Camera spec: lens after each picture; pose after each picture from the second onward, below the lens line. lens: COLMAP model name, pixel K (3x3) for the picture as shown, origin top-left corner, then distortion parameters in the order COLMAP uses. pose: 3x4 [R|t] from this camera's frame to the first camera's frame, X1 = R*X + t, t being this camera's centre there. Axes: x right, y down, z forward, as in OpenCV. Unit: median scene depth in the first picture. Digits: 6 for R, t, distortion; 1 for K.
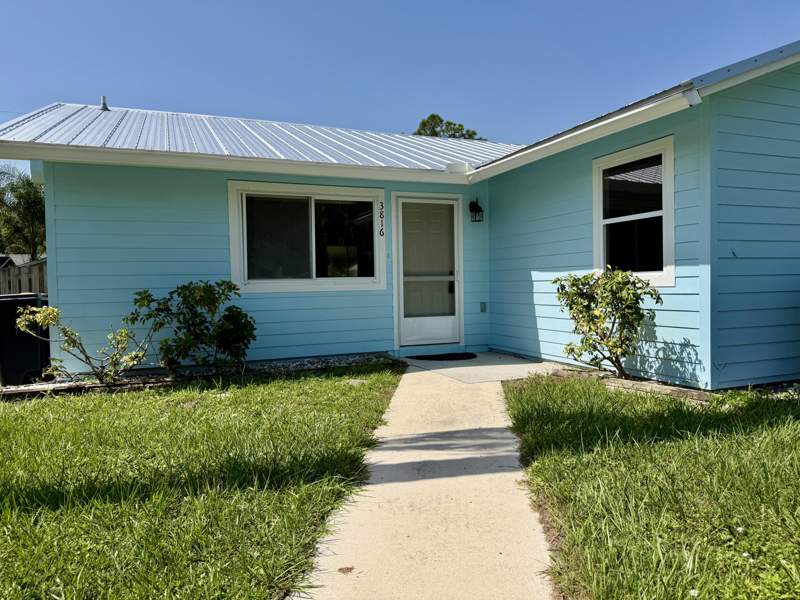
lens RADIAL K [[583.7, 0, 400.0], [0, 583.7, 300.0], [0, 0, 1]] dist [0.037912, -0.001823]
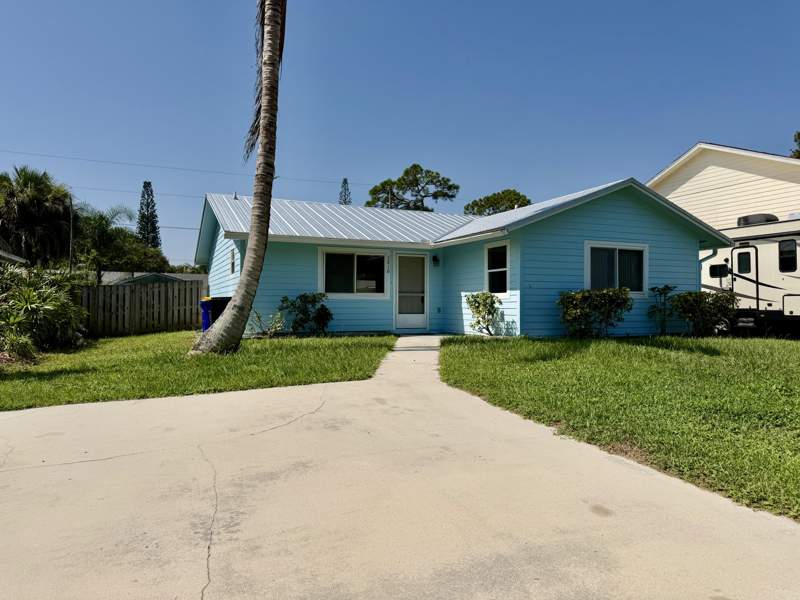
lens RADIAL K [[578.1, 0, 400.0], [0, 578.1, 300.0], [0, 0, 1]] dist [-0.002769, -0.001825]
pose [[0.999084, 0.022500, 0.036413, -0.072336], [-0.021124, 0.999064, -0.037752, 0.068195], [-0.037228, 0.036948, 0.998623, -1.157019]]
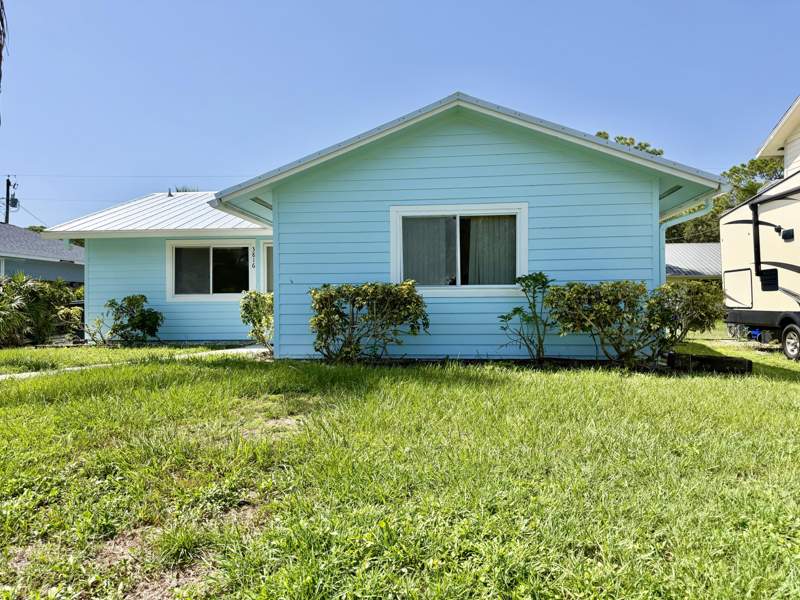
lens RADIAL K [[578.1, 0, 400.0], [0, 578.1, 300.0], [0, 0, 1]] dist [-0.002769, -0.001825]
pose [[0.893603, 0.012873, -0.448674, 1.233463], [-0.022190, 0.999633, -0.015514, -0.005955], [0.448309, 0.023819, 0.893561, -0.287016]]
